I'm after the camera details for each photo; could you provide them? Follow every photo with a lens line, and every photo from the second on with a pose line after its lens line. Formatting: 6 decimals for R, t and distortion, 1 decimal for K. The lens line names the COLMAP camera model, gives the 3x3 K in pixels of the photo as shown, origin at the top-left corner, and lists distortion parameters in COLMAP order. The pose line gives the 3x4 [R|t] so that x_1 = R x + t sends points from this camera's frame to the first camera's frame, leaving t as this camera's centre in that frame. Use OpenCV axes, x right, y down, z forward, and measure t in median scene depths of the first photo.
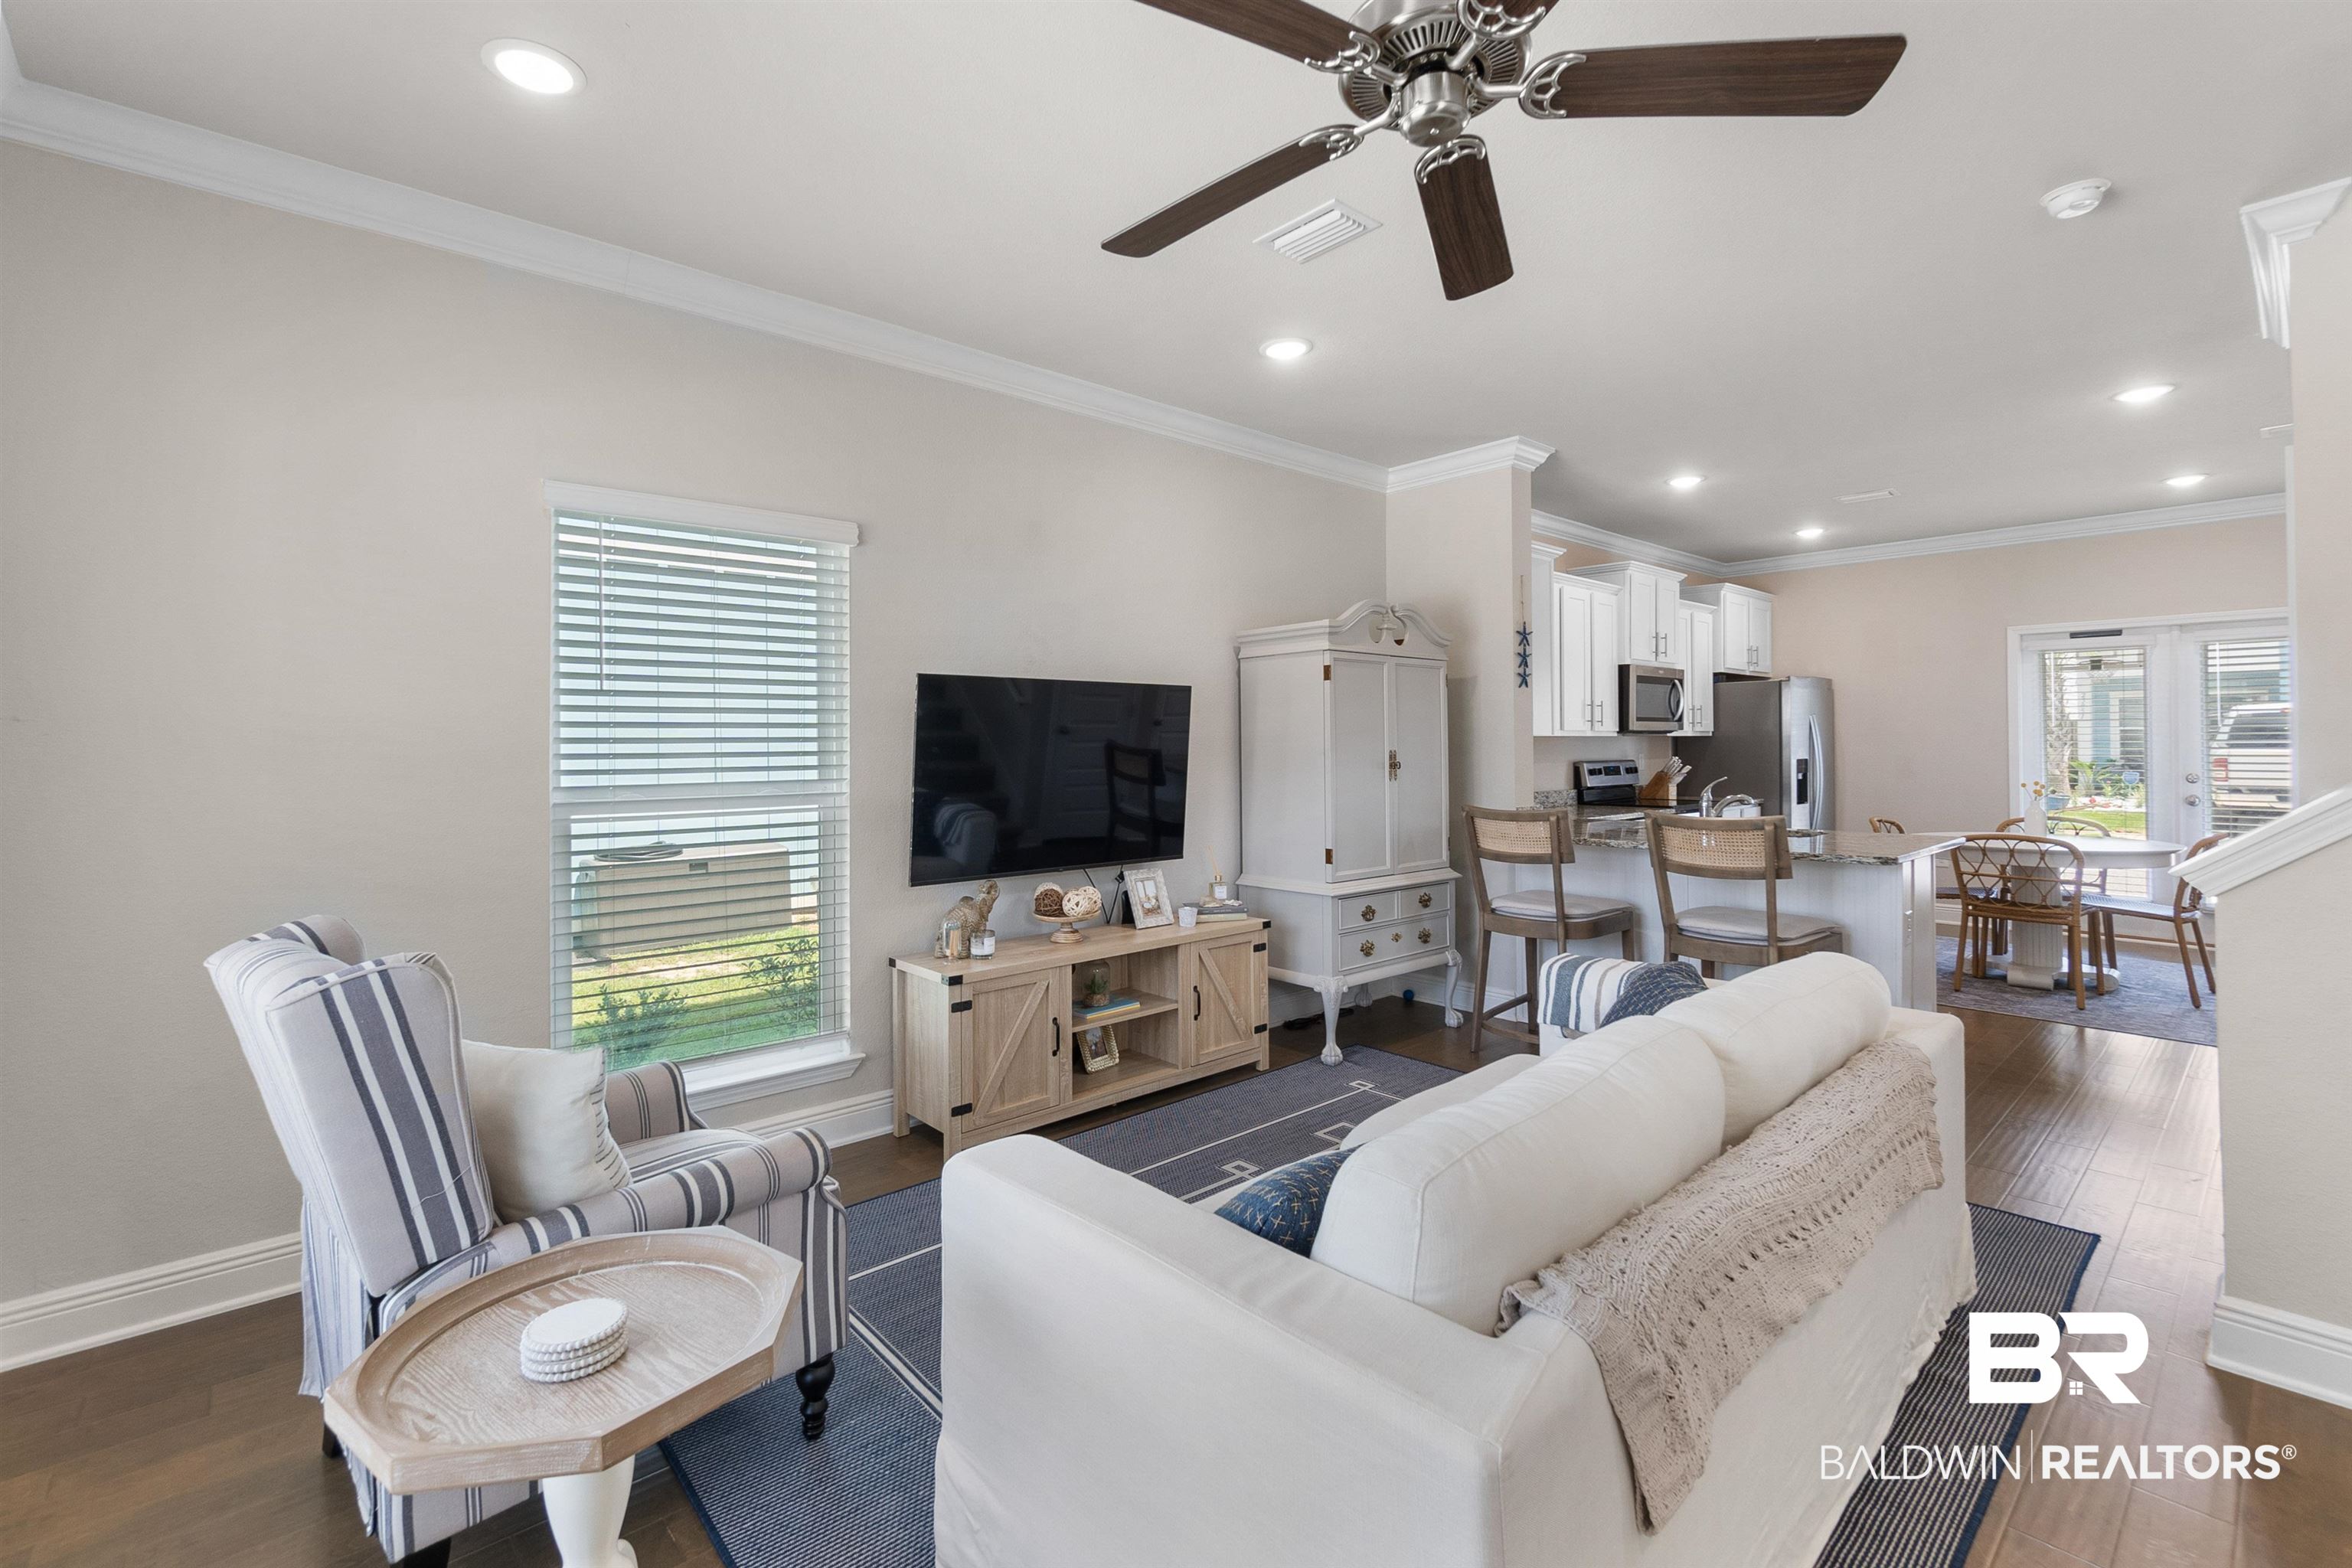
lens RADIAL K [[1048.1, 0, 1169.1], [0, 1048.1, 746.9], [0, 0, 1]] dist [0.009314, -0.000416]
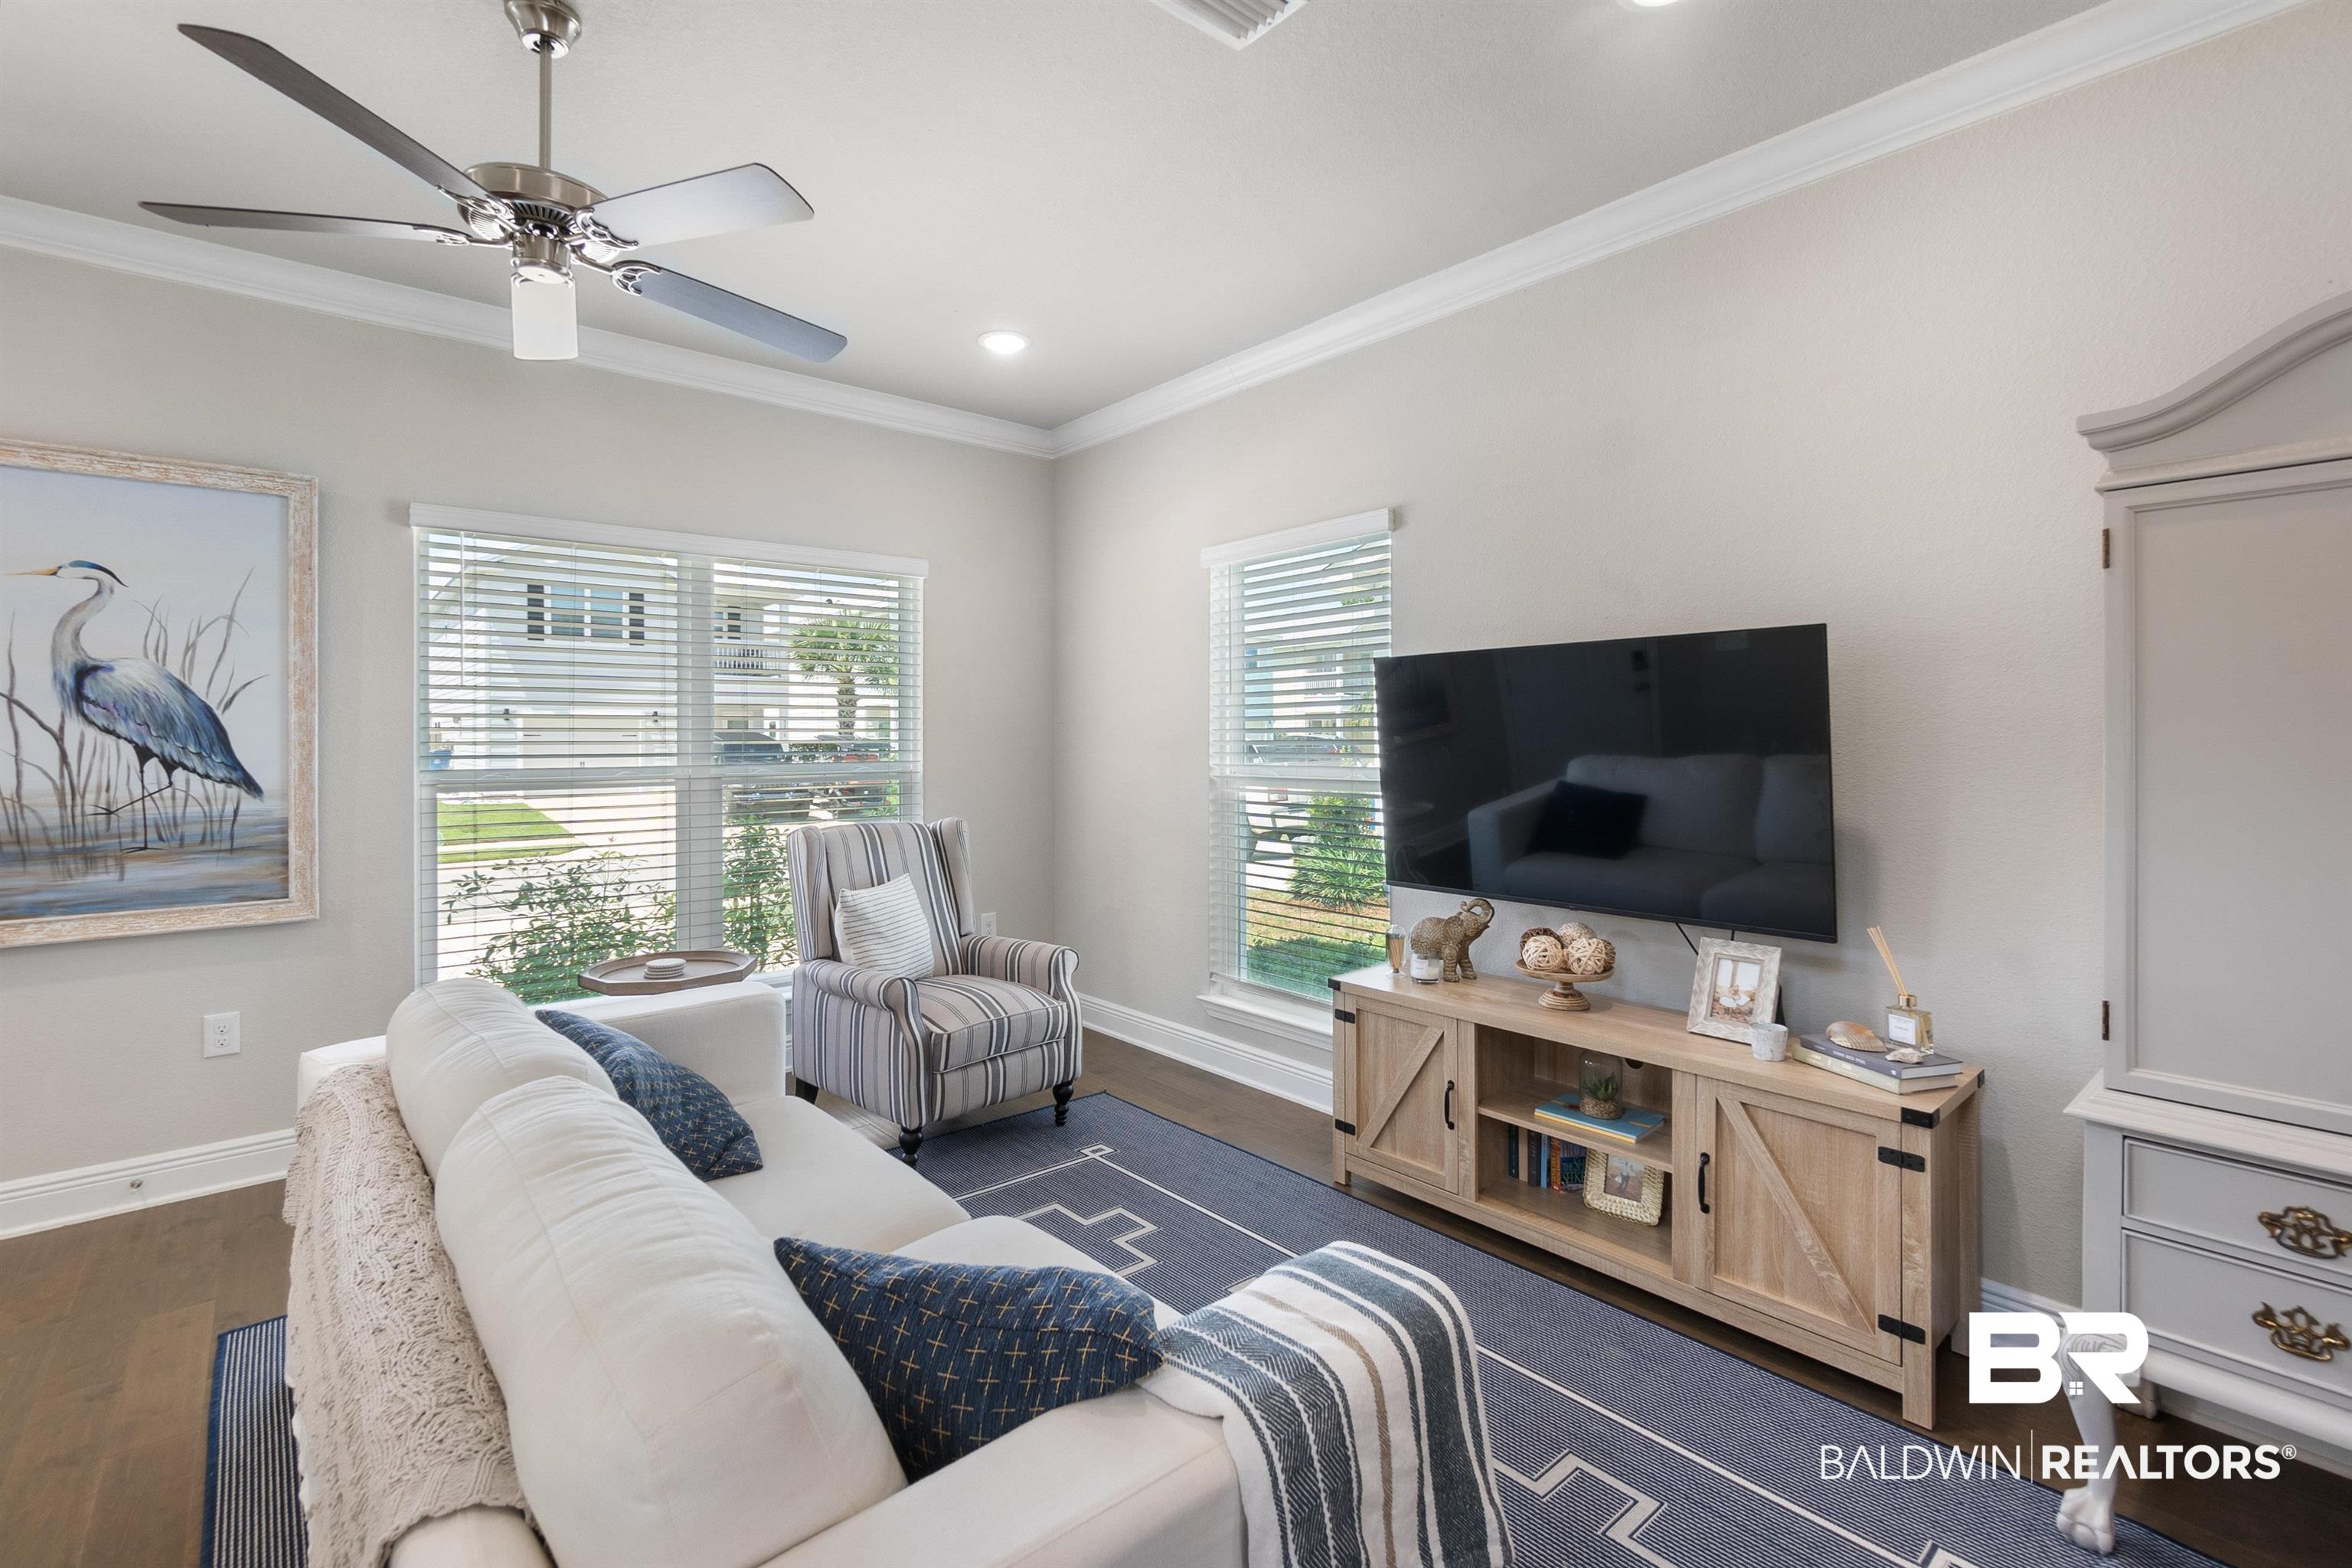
lens RADIAL K [[1048.1, 0, 1169.1], [0, 1048.1, 746.9], [0, 0, 1]] dist [0.009314, -0.000416]
pose [[-0.026833, 0.011159, -0.999578, 0.418377], [-0.001496, 0.999936, 0.011203, -0.000692], [0.999639, 0.001796, -0.026815, 0.496233]]
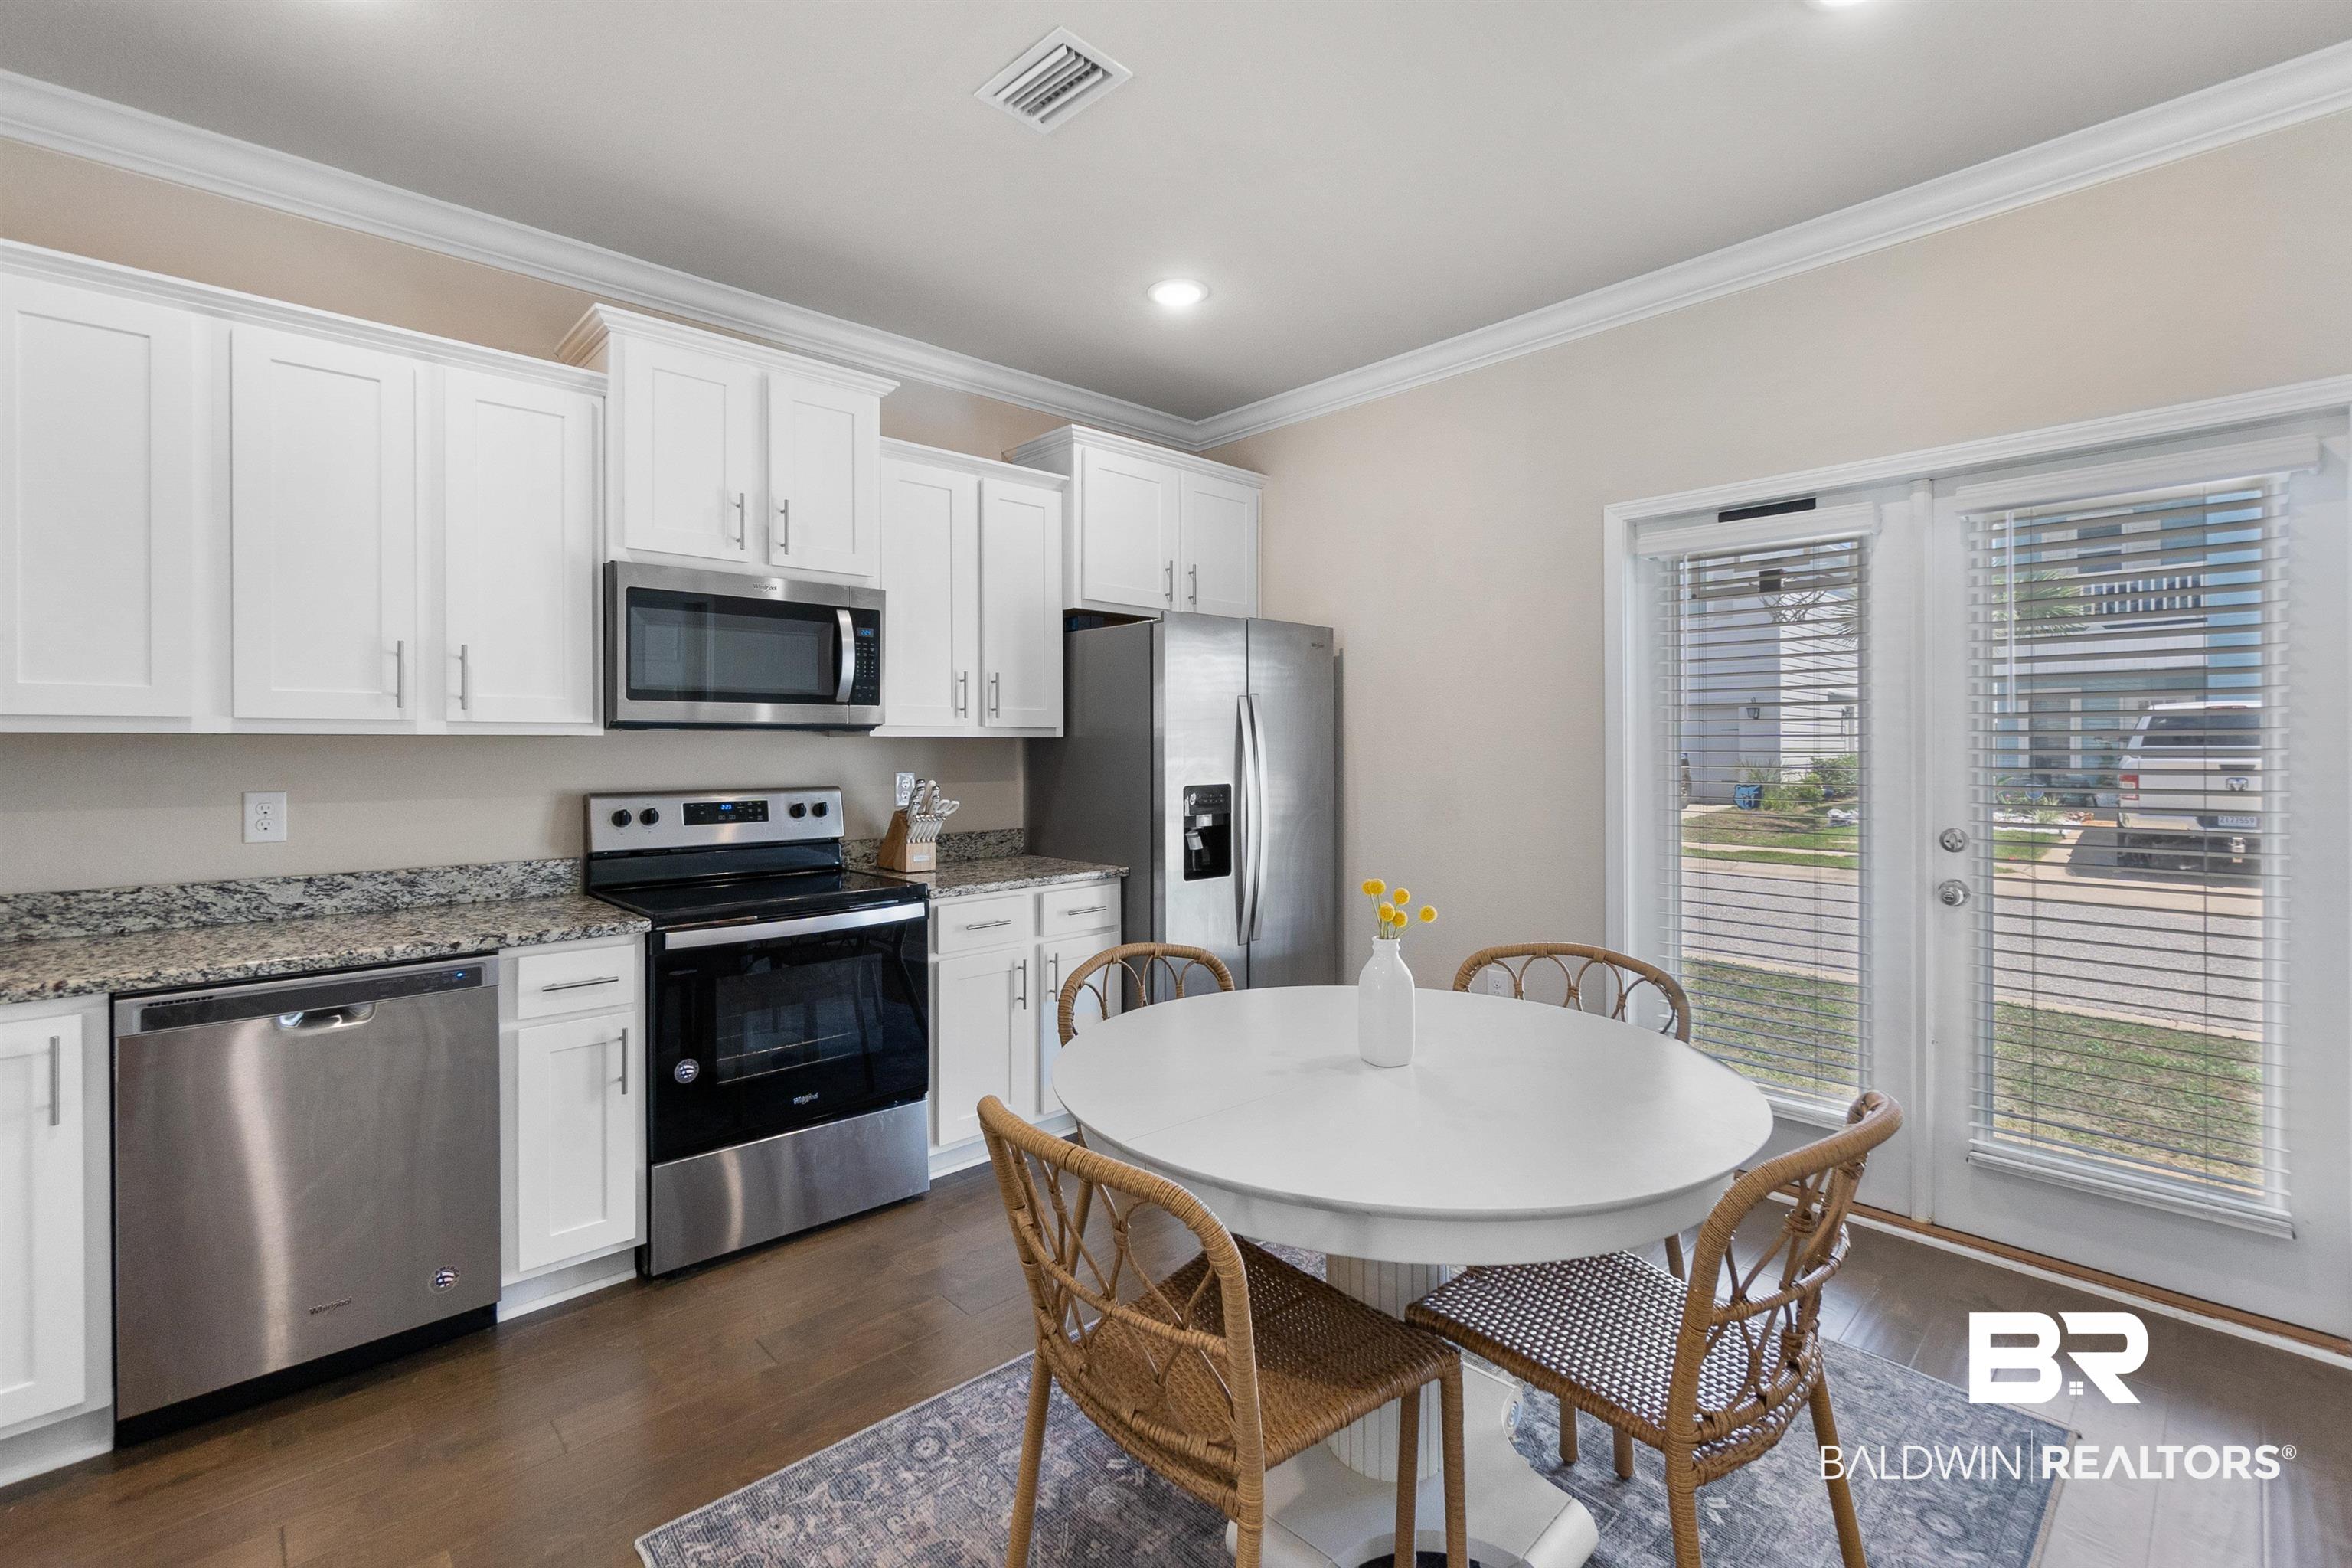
lens RADIAL K [[1048.1, 0, 1169.1], [0, 1048.1, 746.9], [0, 0, 1]] dist [0.009314, -0.000416]
pose [[0.999987, 0.002184, 0.004516, 0.732726], [-0.002173, 0.999994, -0.002580, -0.005958], [-0.004522, 0.002570, 0.999986, 0.651897]]
